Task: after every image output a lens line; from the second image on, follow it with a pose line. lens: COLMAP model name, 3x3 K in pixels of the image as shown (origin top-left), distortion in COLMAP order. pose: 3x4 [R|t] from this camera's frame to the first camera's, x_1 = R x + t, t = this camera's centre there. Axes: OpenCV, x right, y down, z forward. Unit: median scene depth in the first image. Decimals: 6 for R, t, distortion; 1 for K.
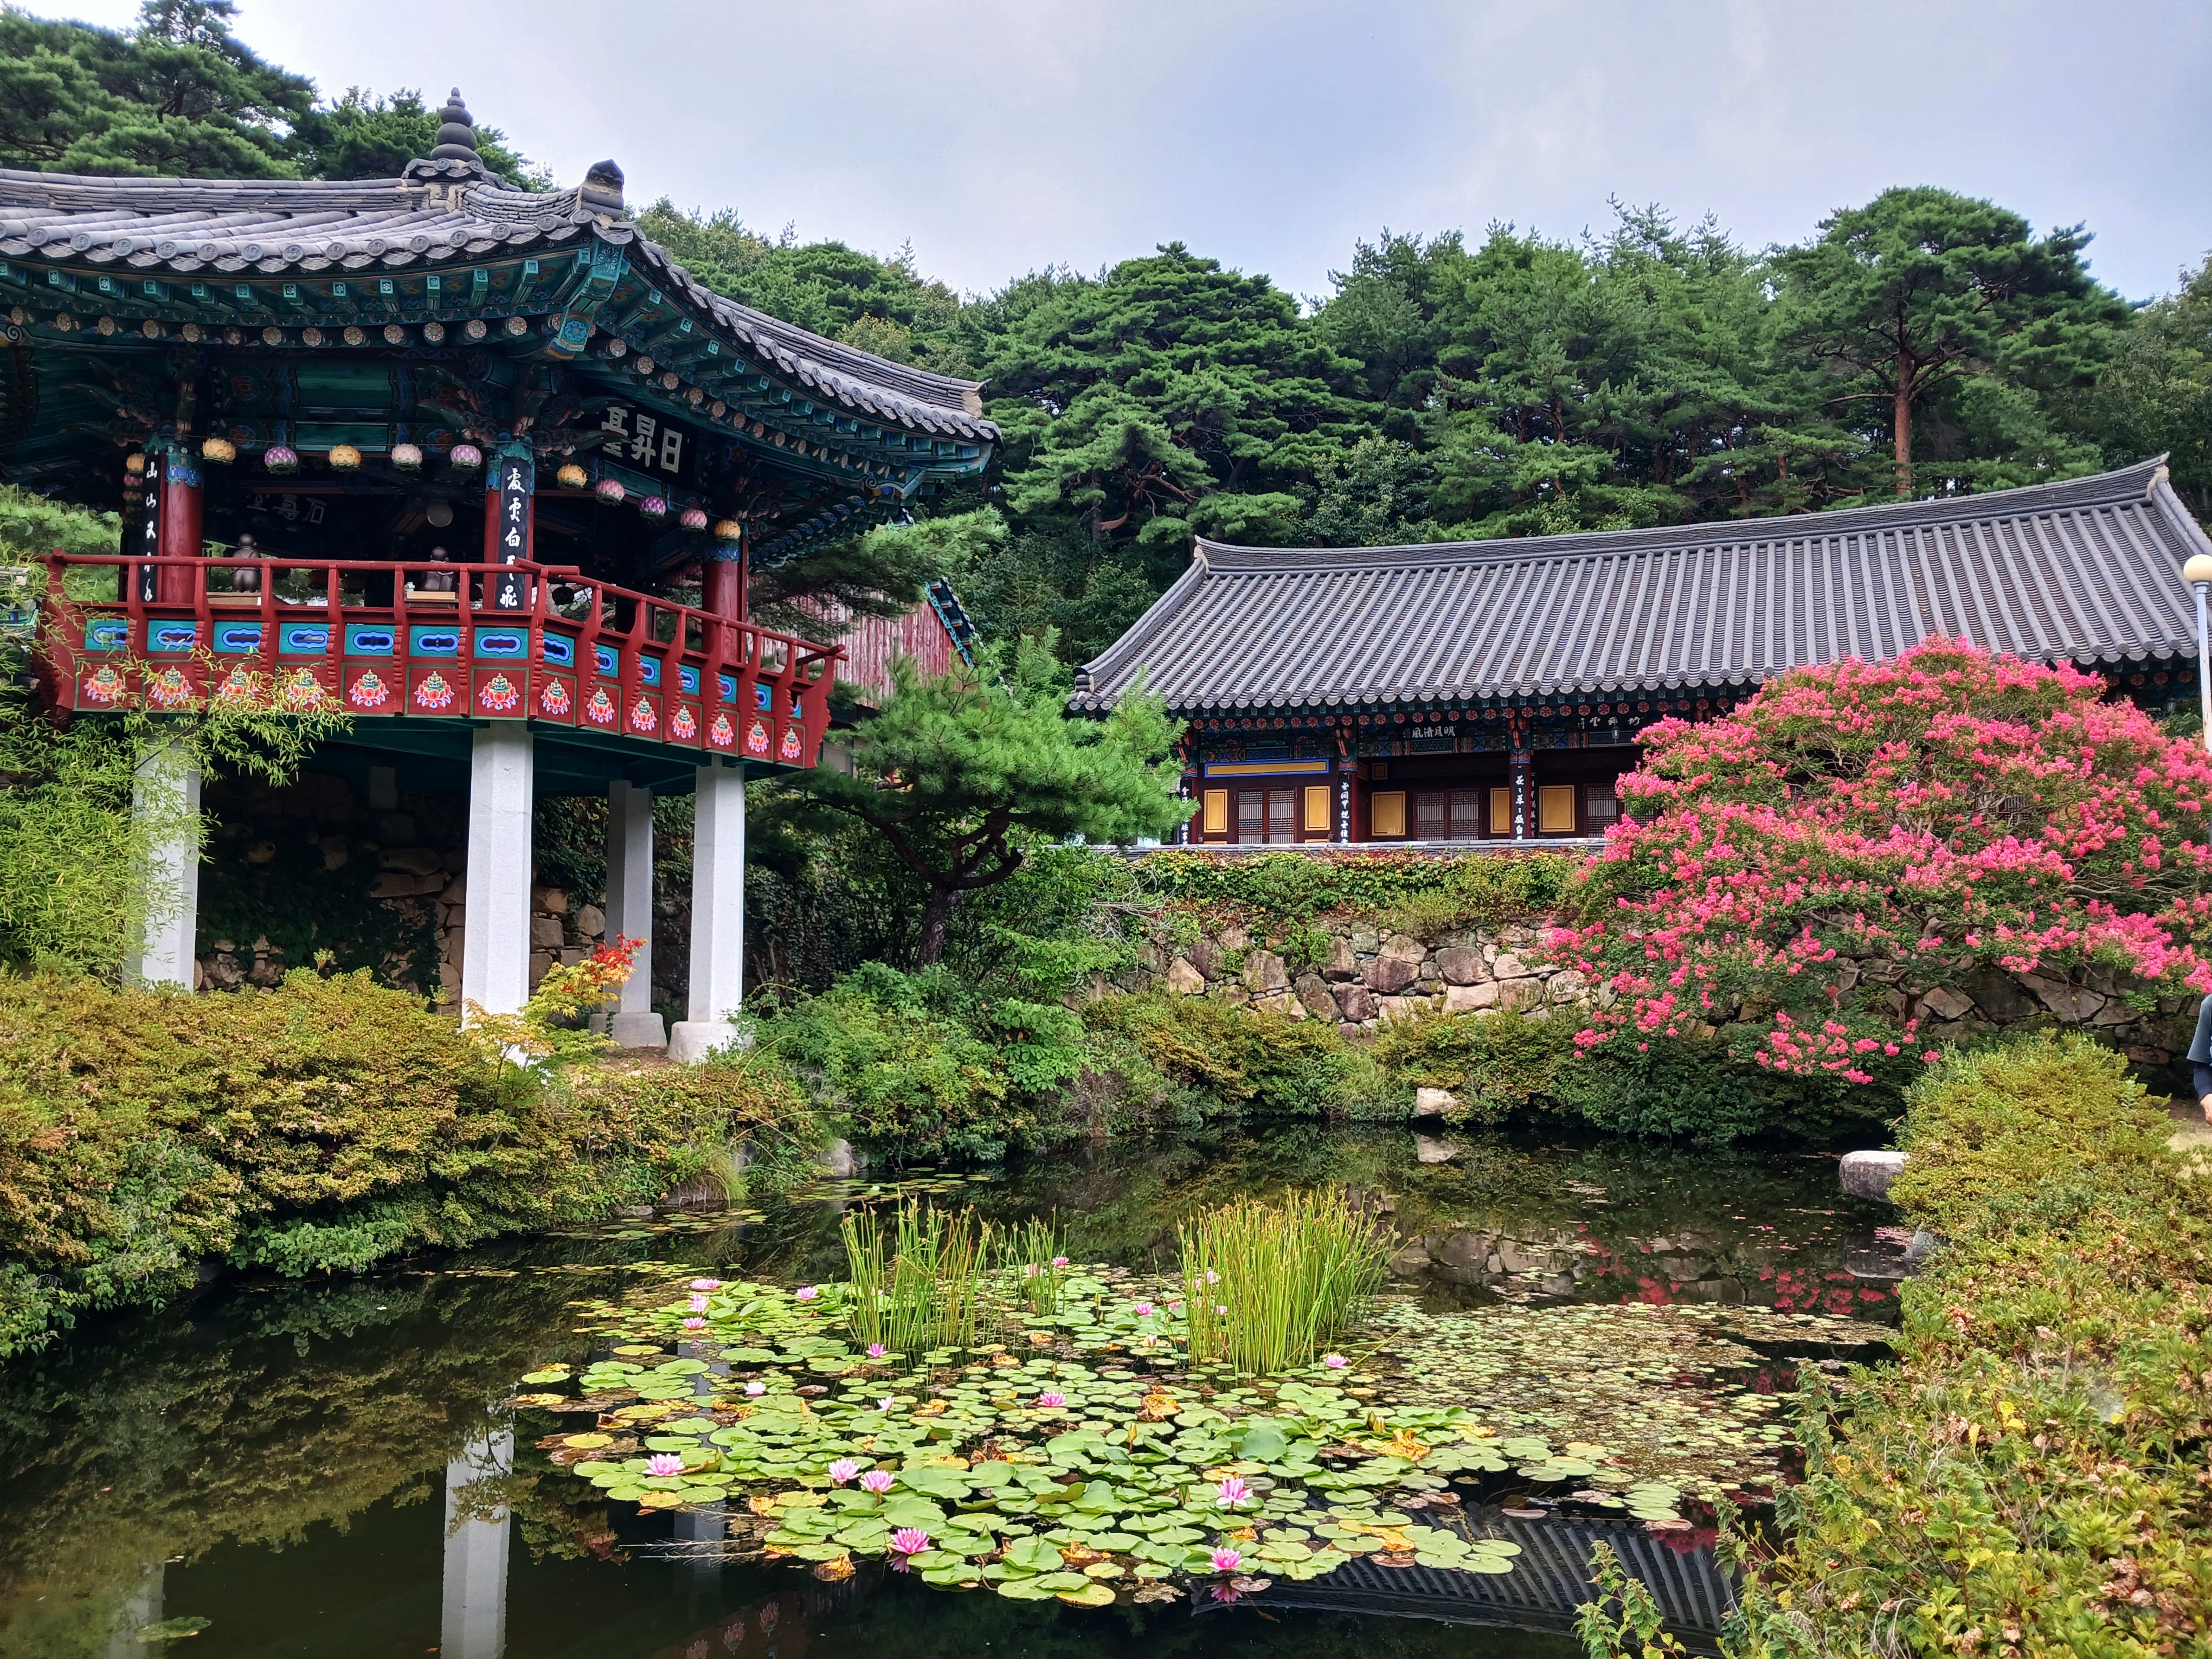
lens RADIAL K [[1731.5, 0, 1070.5], [0, 1731.5, 855.6], [0, 0, 1]] dist [0.016493, -0.031284]
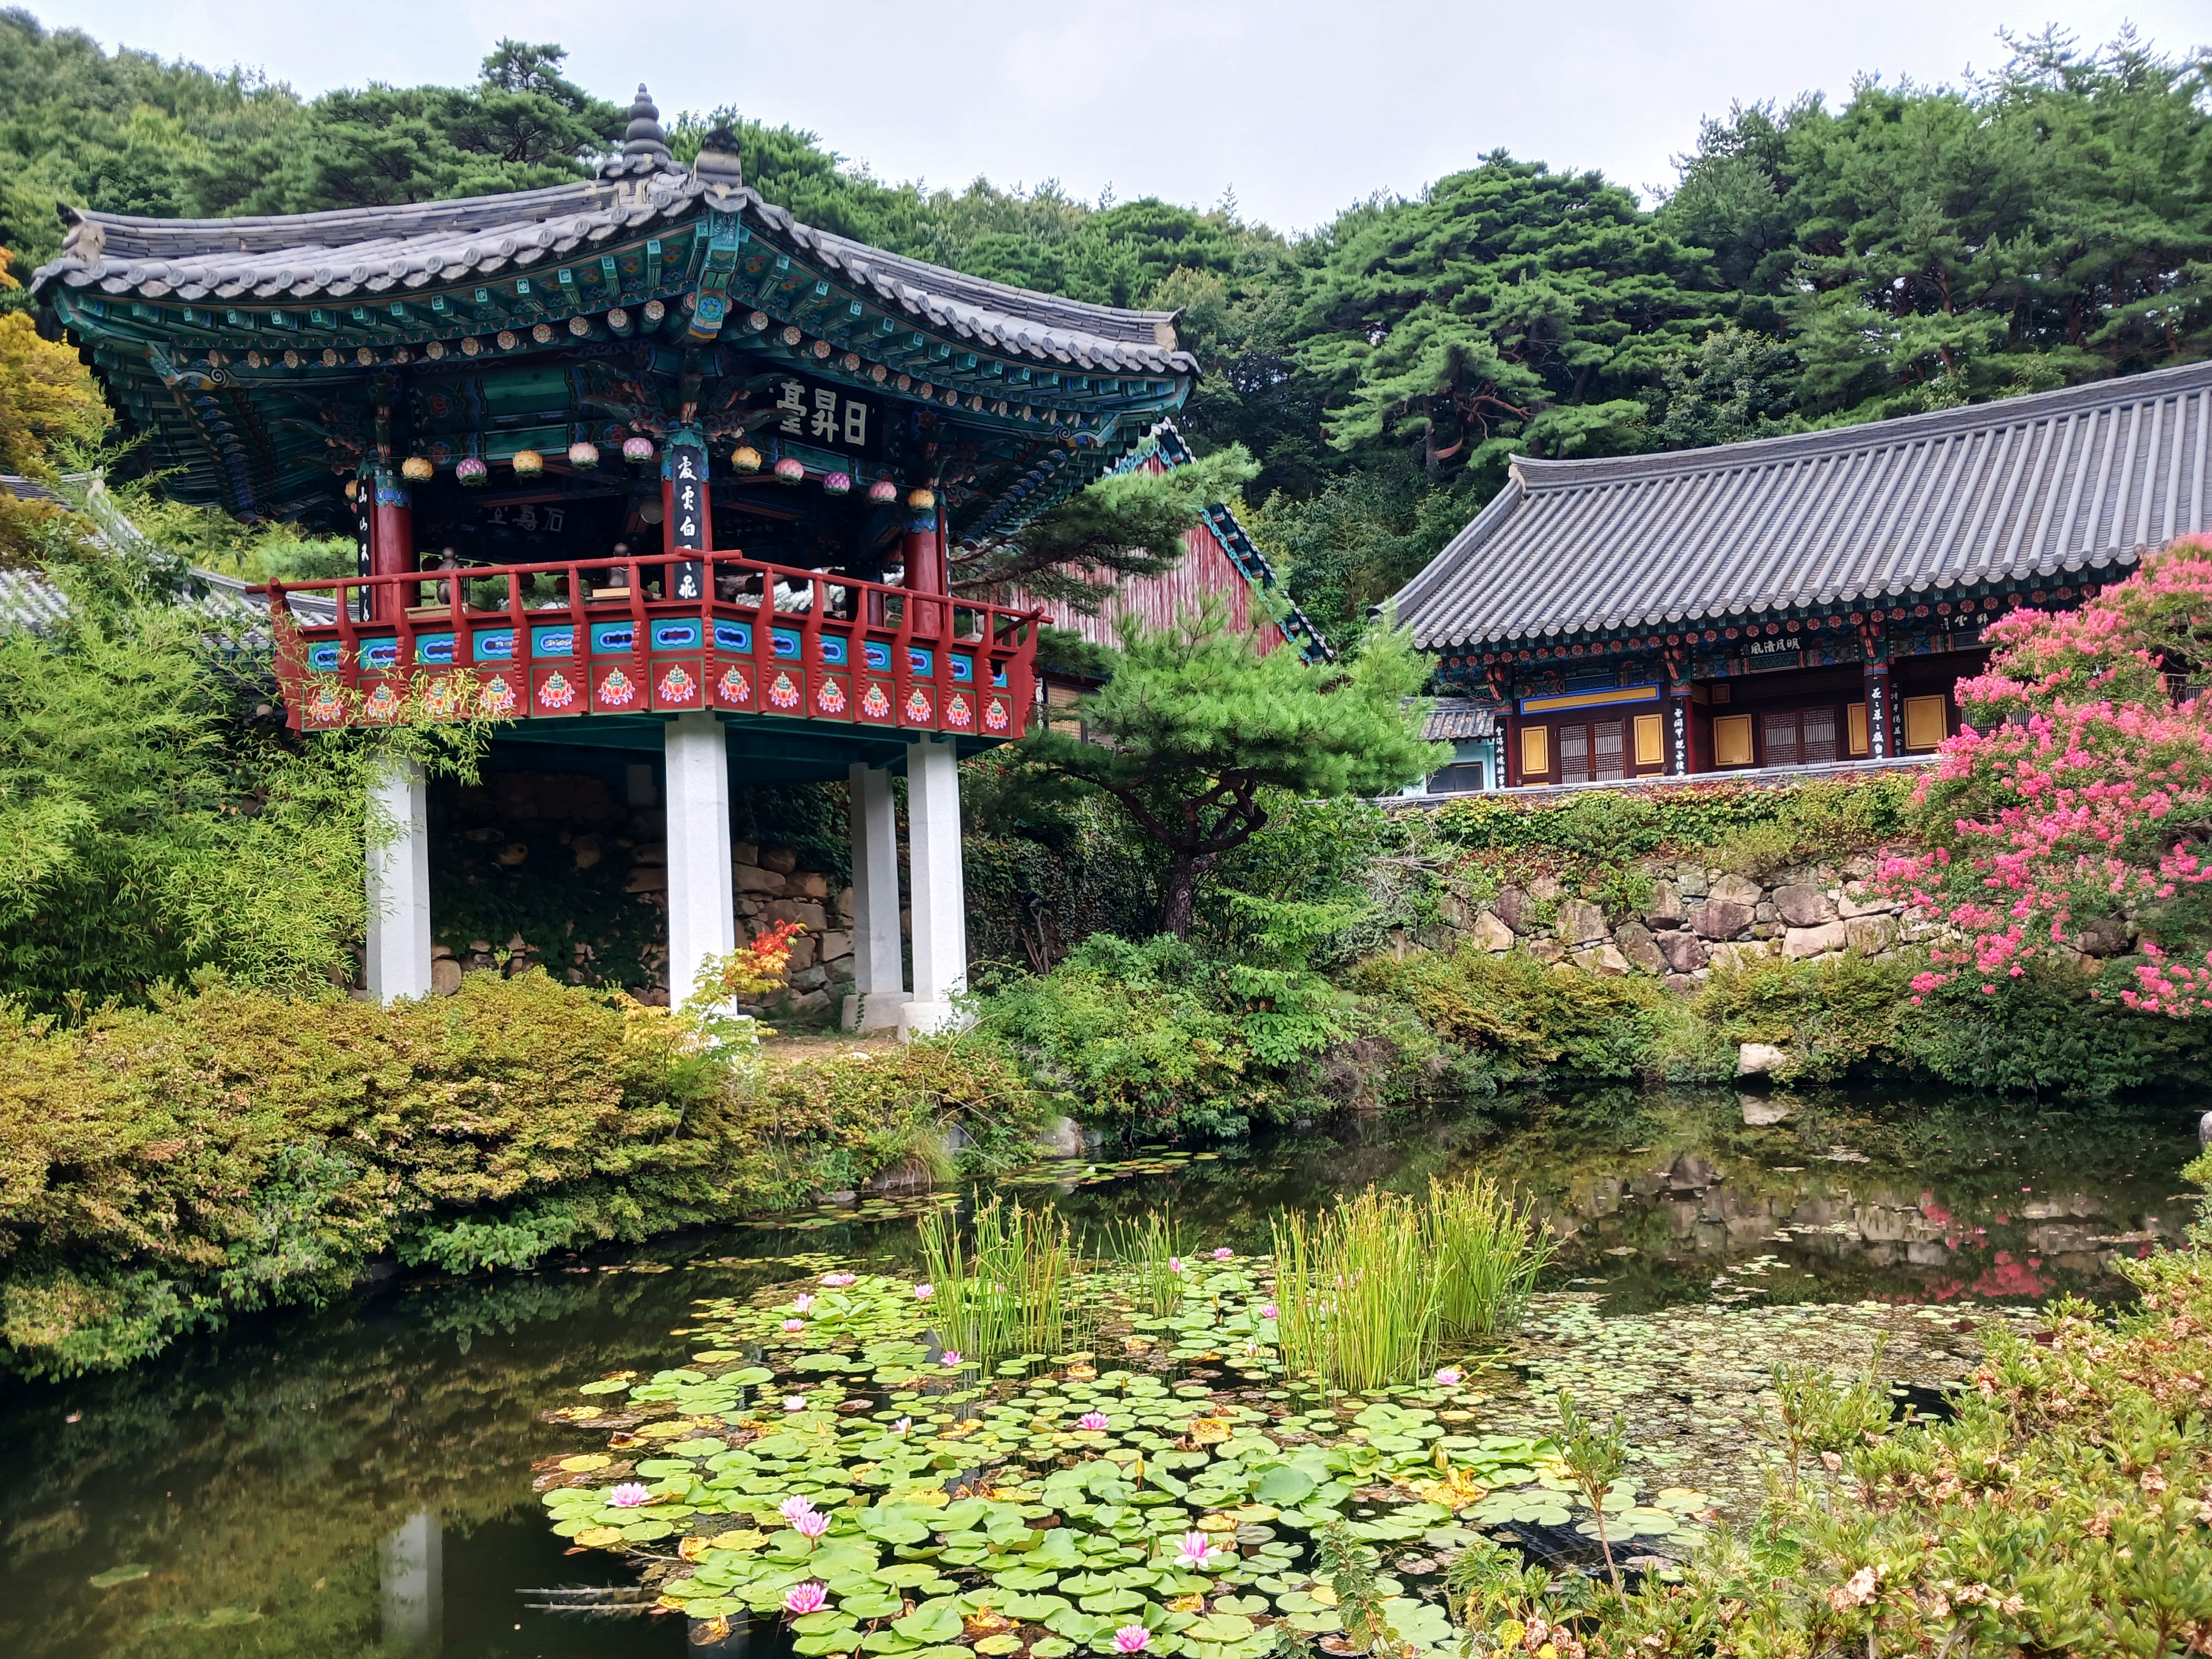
lens RADIAL K [[1731.5, 0, 1079.8], [0, 1731.5, 875.8], [0, 0, 1]] dist [0.016493, -0.031284]
pose [[0.974287, -0.052079, -0.219209, 0.068883], [0.059638, 0.997827, 0.028005, 0.001444], [0.217274, -0.040358, 0.975276, 0.045261]]
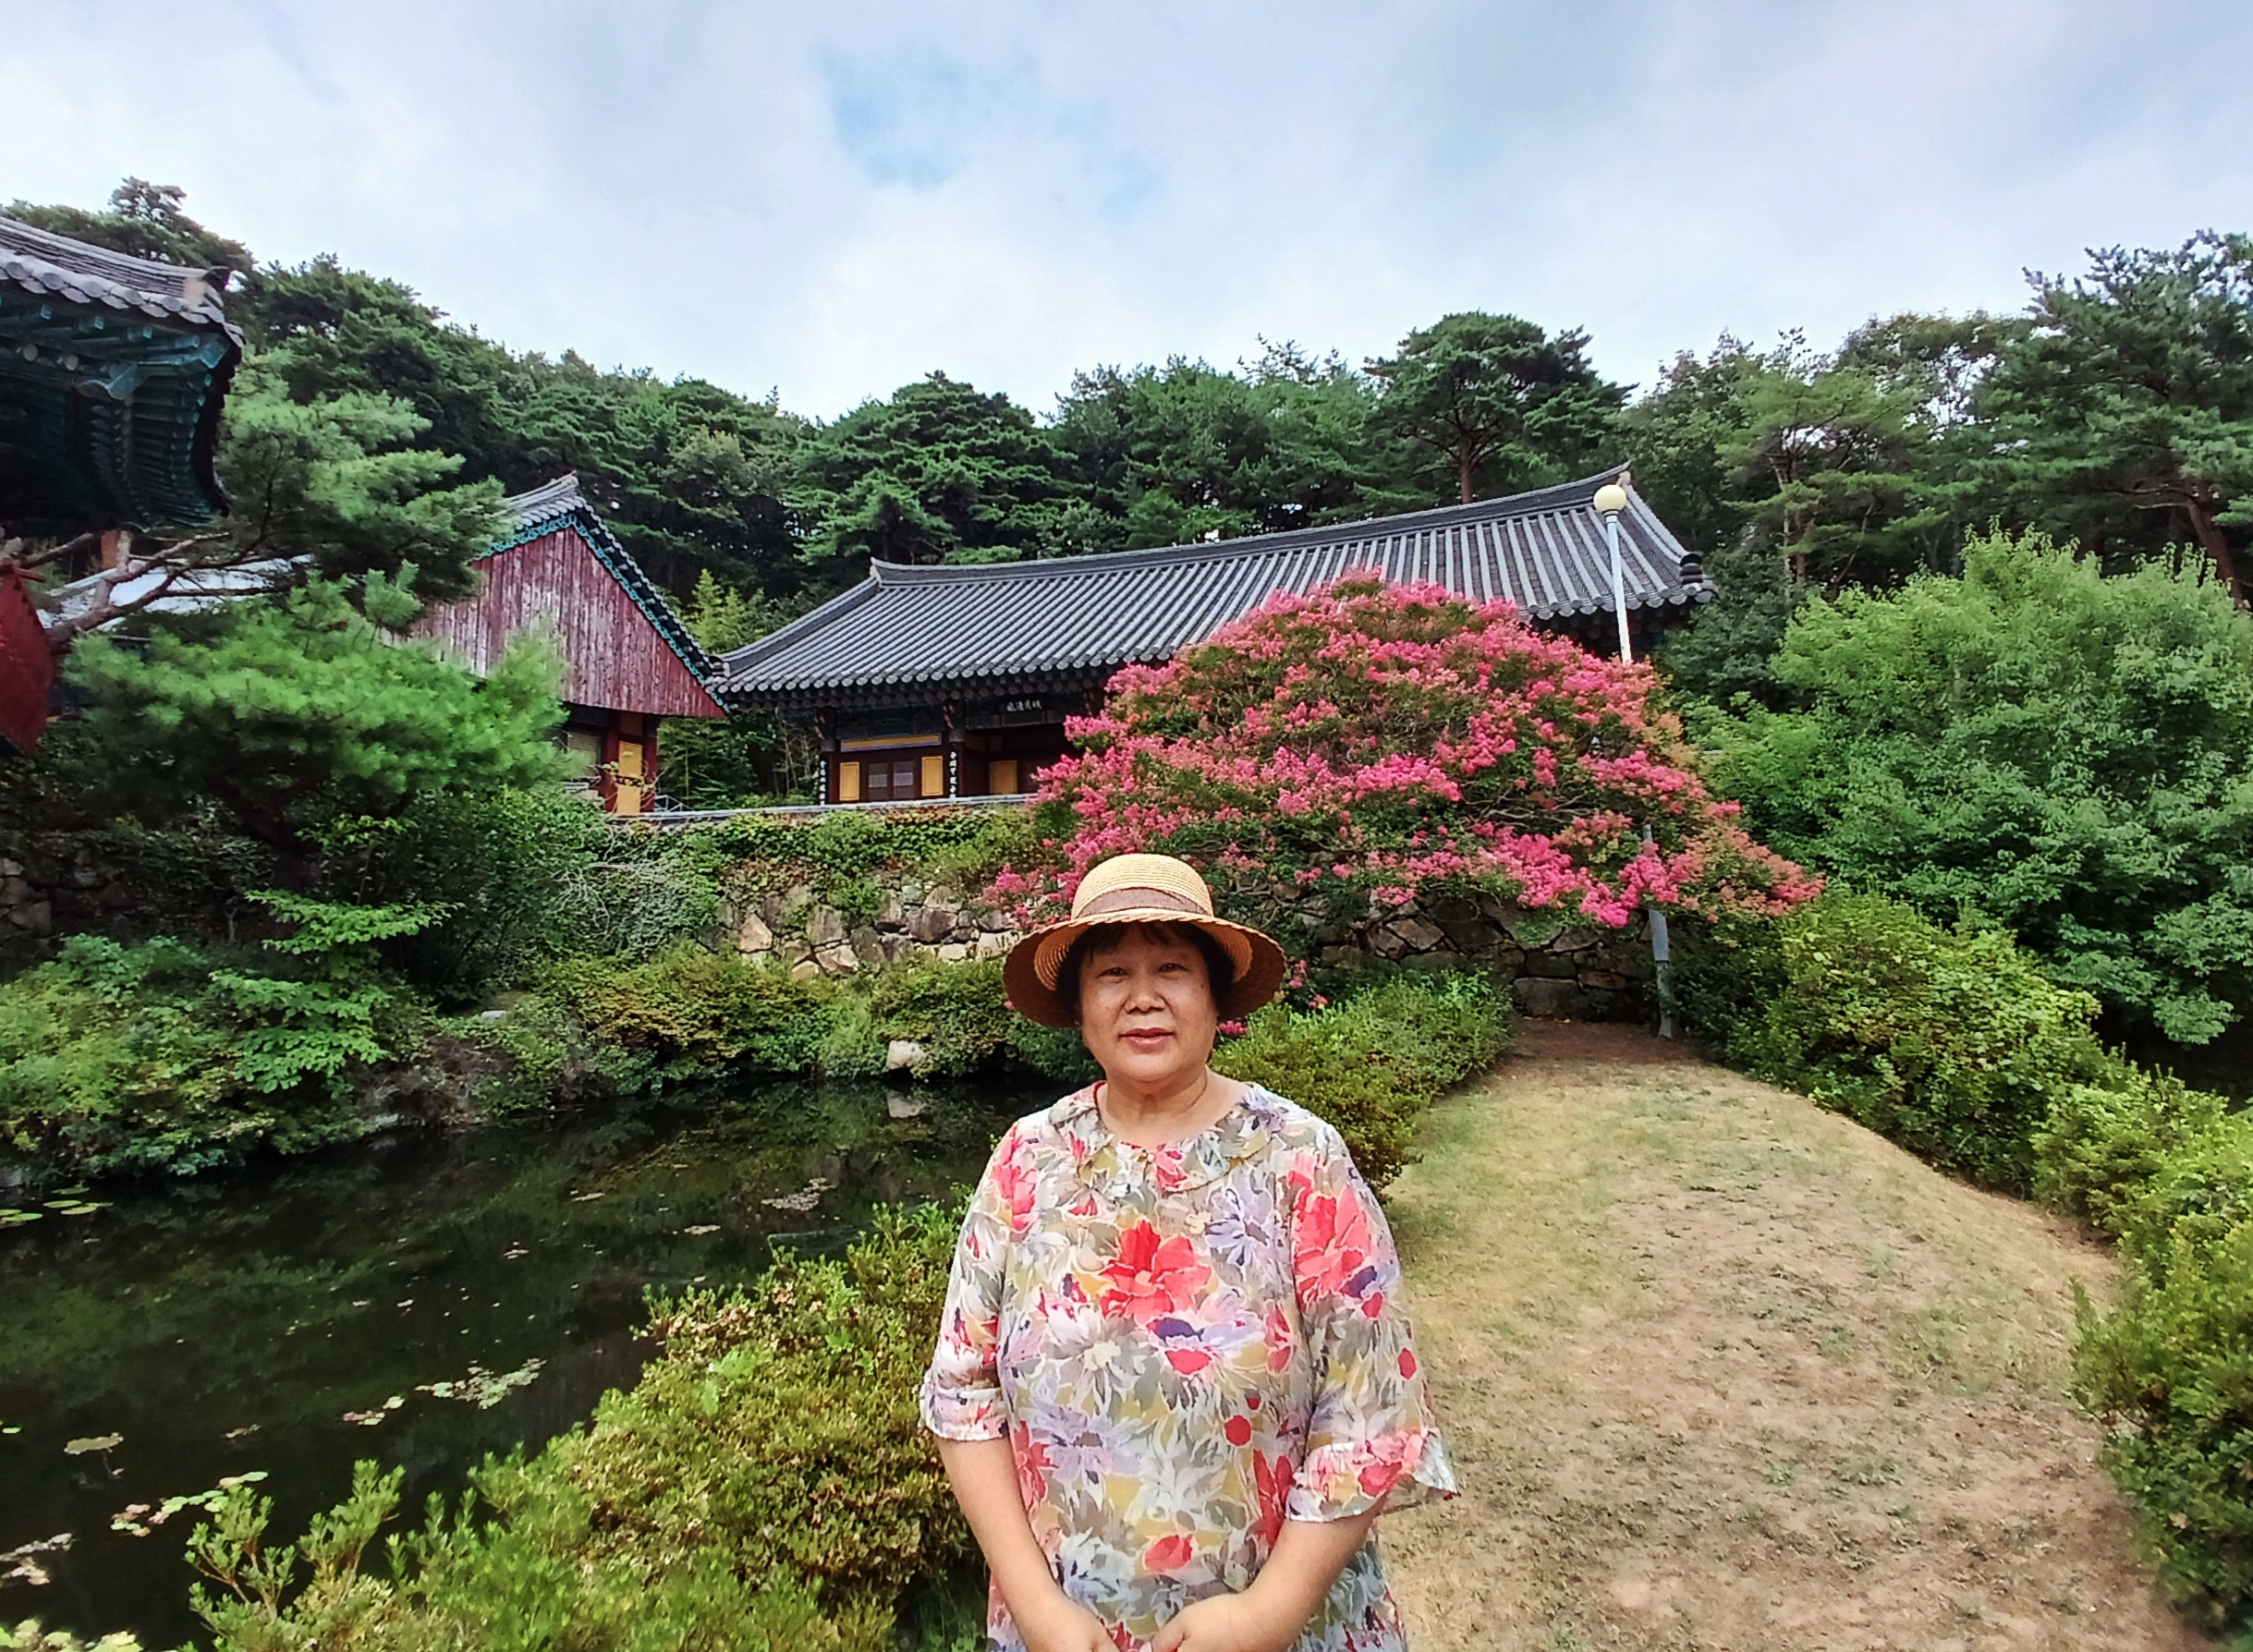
lens RADIAL K [[1172.0, 0, 1061.3], [0, 1172.0, 742.1], [0, 0, 1]] dist [0.002828, -0.006282]
pose [[0.998271, -0.025217, 0.053087, 0.271396], [0.029459, 0.996304, -0.080693, 0.021829], [-0.050856, 0.082117, 0.995324, 0.320640]]
